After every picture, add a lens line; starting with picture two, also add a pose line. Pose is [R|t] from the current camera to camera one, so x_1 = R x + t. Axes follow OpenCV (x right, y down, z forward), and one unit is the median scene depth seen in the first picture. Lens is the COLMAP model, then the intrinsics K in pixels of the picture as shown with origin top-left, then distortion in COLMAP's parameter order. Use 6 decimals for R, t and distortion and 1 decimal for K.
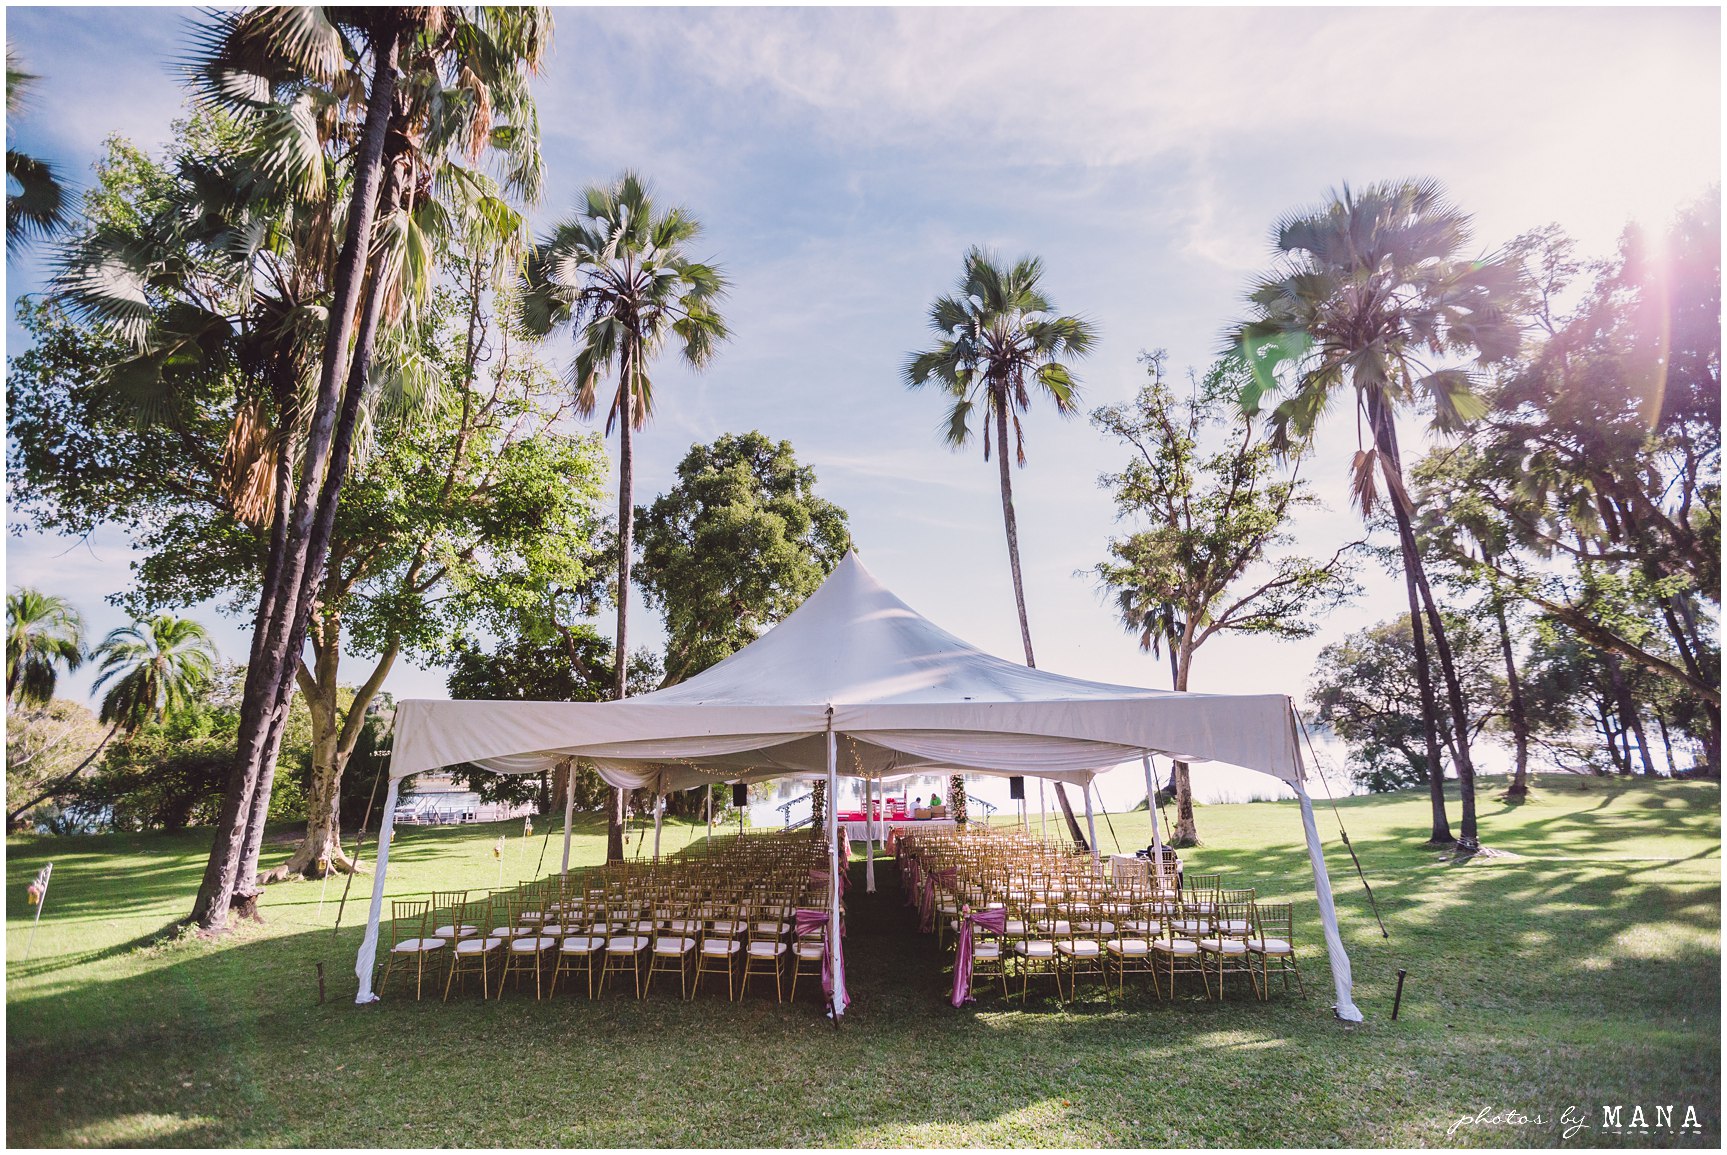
lens RADIAL K [[765.8, 0, 863.5], [0, 765.8, 577.5], [0, 0, 1]] dist [-0.024382, -0.000111]
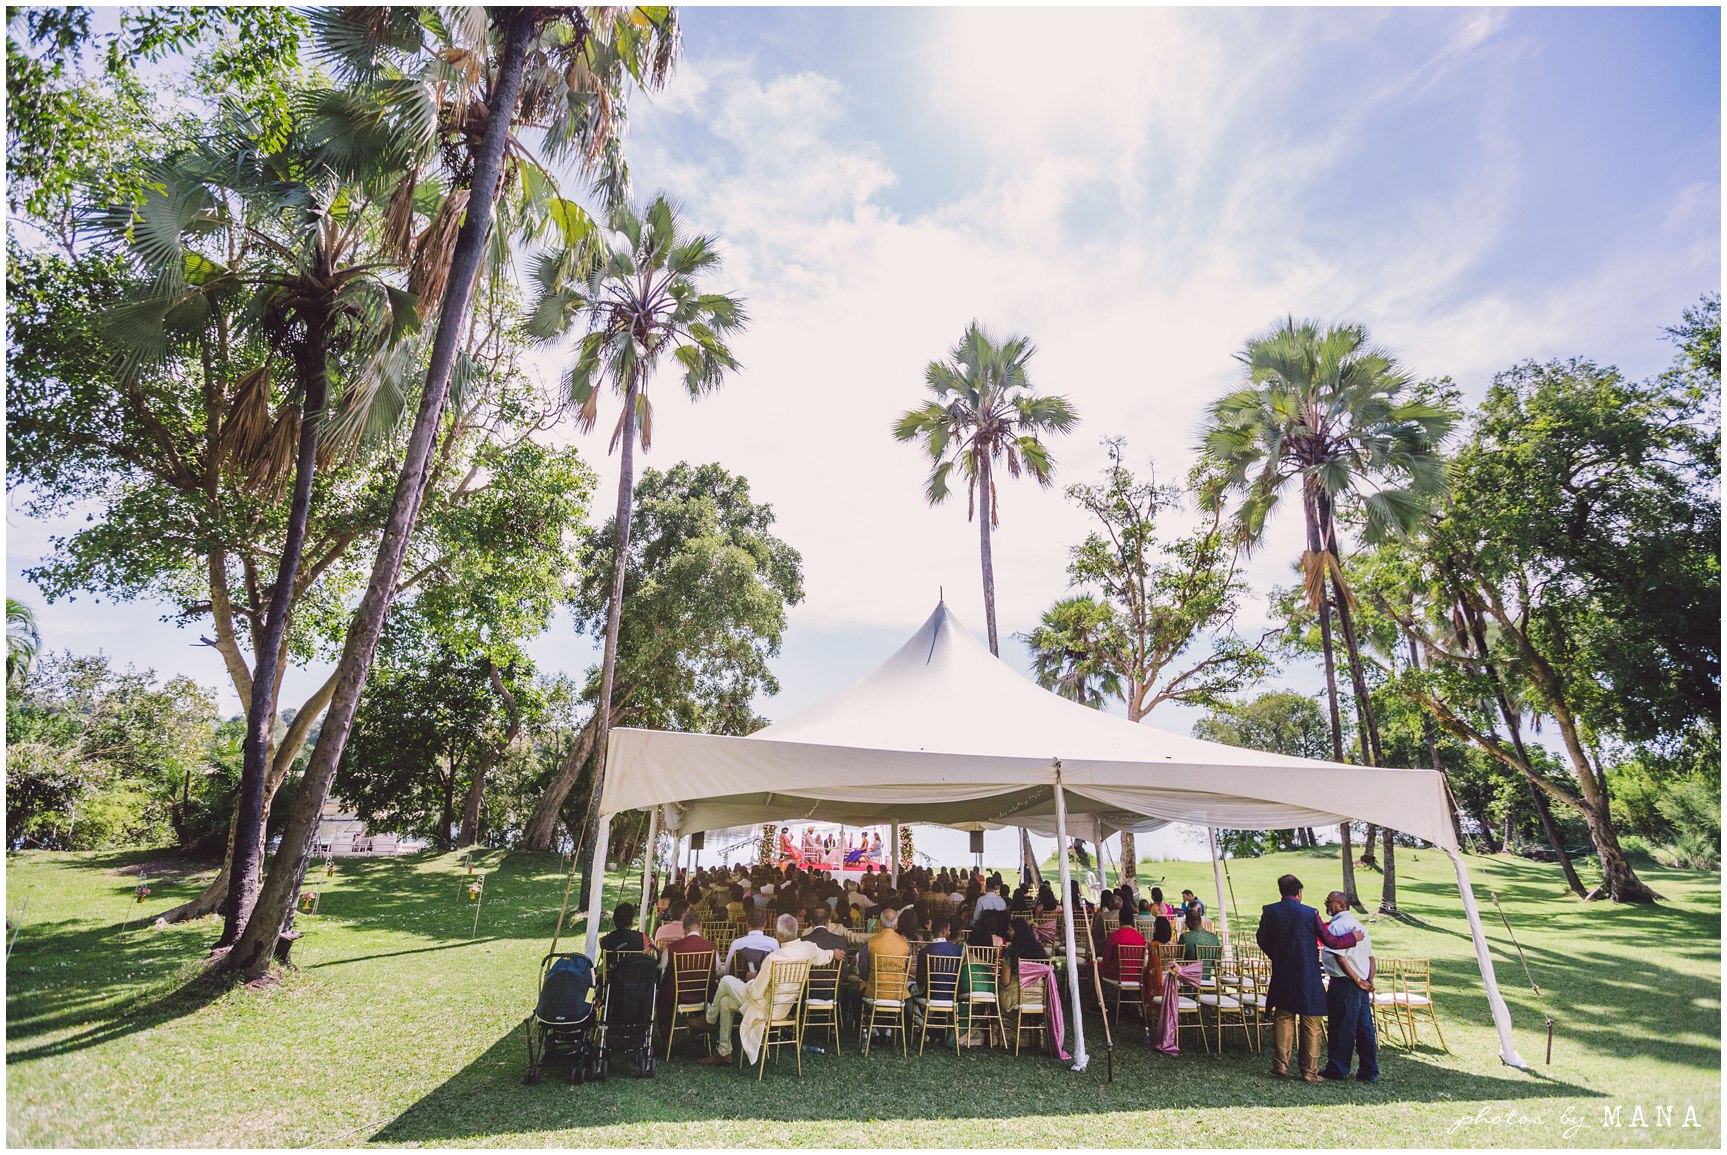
lens RADIAL K [[765.8, 0, 863.5], [0, 765.8, 577.5], [0, 0, 1]] dist [-0.024382, -0.000111]
pose [[0.980911, 0.096639, 0.168746, -0.145799], [-0.086756, 0.994106, -0.065008, 0.003114], [-0.174034, 0.049128, 0.983513, 0.005507]]
